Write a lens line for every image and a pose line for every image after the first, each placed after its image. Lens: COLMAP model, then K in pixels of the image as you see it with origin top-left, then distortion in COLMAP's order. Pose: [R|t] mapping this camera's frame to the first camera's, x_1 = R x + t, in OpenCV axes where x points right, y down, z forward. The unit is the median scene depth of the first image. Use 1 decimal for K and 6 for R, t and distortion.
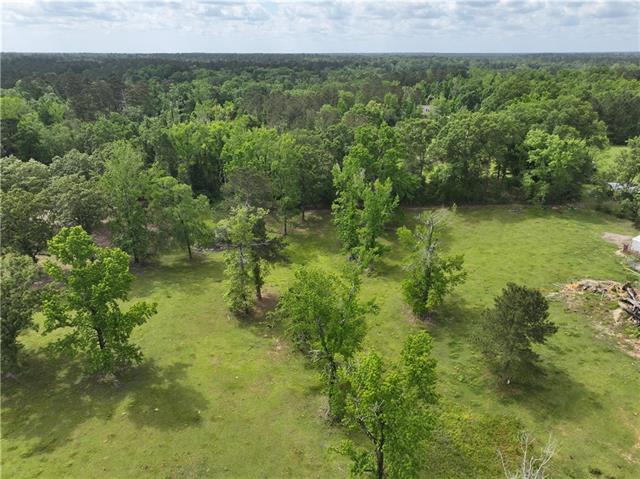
lens RADIAL K [[455.7, 0, 317.6], [0, 455.7, 240.3], [0, 0, 1]] dist [-0.007311, 0.021383]
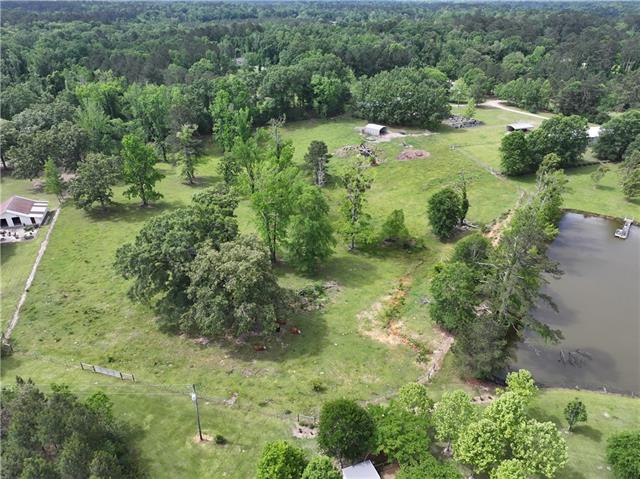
lens RADIAL K [[455.7, 0, 322.1], [0, 455.7, 241.3], [0, 0, 1]] dist [-0.007311, 0.021383]
pose [[0.906722, -0.199216, 0.371710, -0.290285], [0.158426, 0.977741, 0.137564, 0.153465], [-0.390841, -0.065844, 0.918100, -0.689313]]
